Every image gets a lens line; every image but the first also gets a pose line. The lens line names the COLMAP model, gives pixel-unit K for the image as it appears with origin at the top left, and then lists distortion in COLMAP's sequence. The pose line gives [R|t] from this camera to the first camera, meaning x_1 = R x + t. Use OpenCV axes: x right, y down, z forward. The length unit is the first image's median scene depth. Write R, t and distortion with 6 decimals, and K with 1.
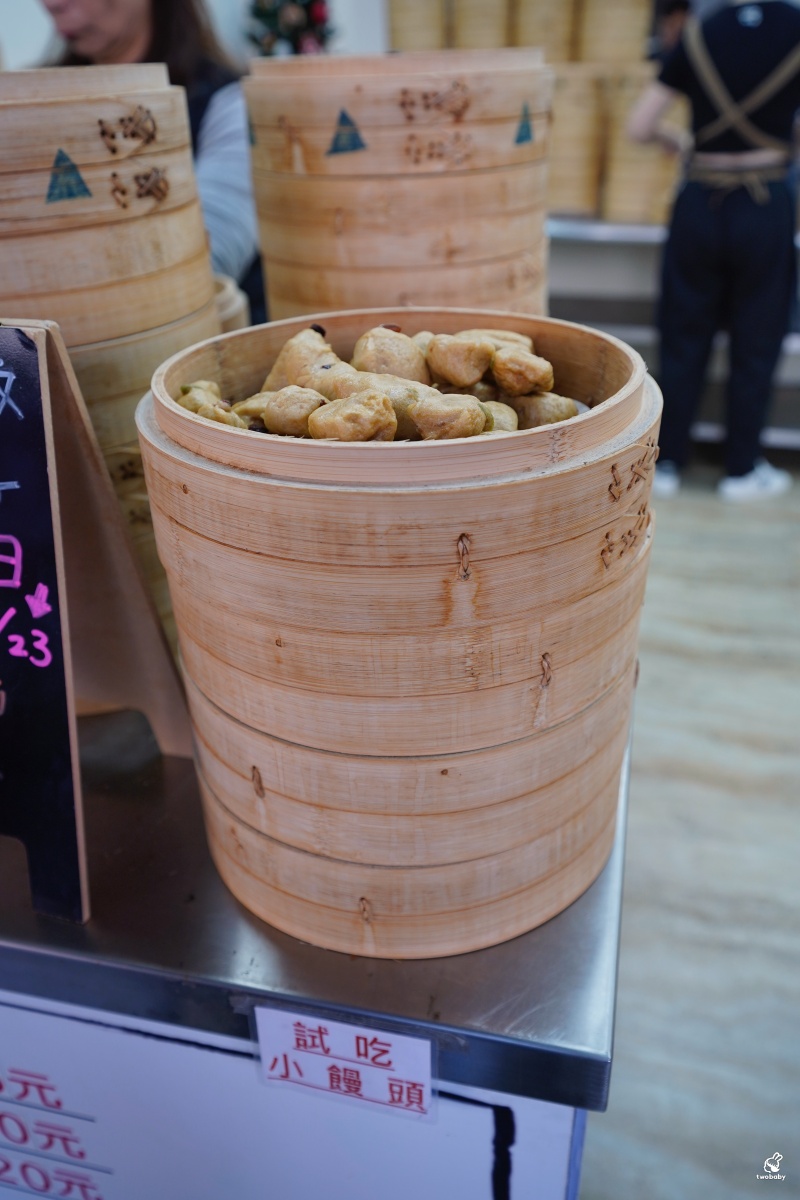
lens RADIAL K [[913.9, 0, 388.7], [0, 913.9, 586.9], [0, 0, 1]] dist [0.002937, -0.013153]
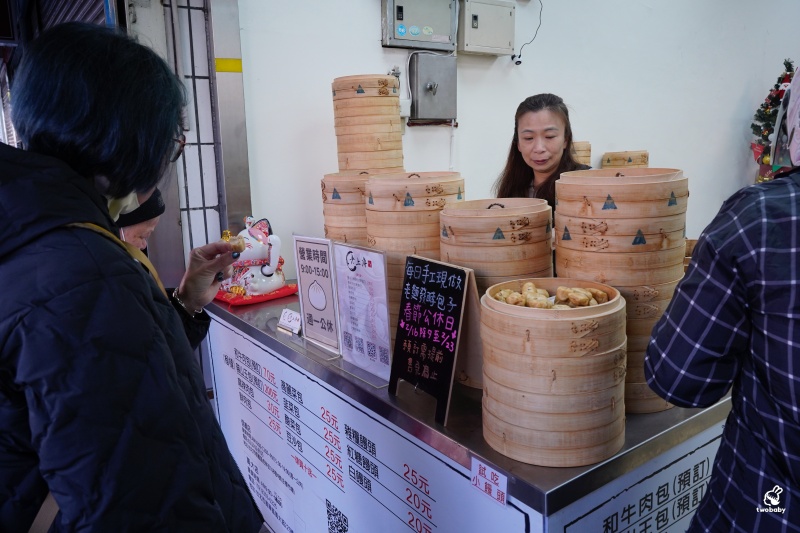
lens RADIAL K [[609.3, 0, 396.3], [0, 609.3, 267.6], [0, 0, 1]] dist [0.002937, -0.013153]
pose [[0.760499, 0.144788, -0.632991, 1.033969], [-0.311245, 0.936823, -0.159656, 0.237242], [0.569884, 0.318433, 0.757517, -1.215357]]
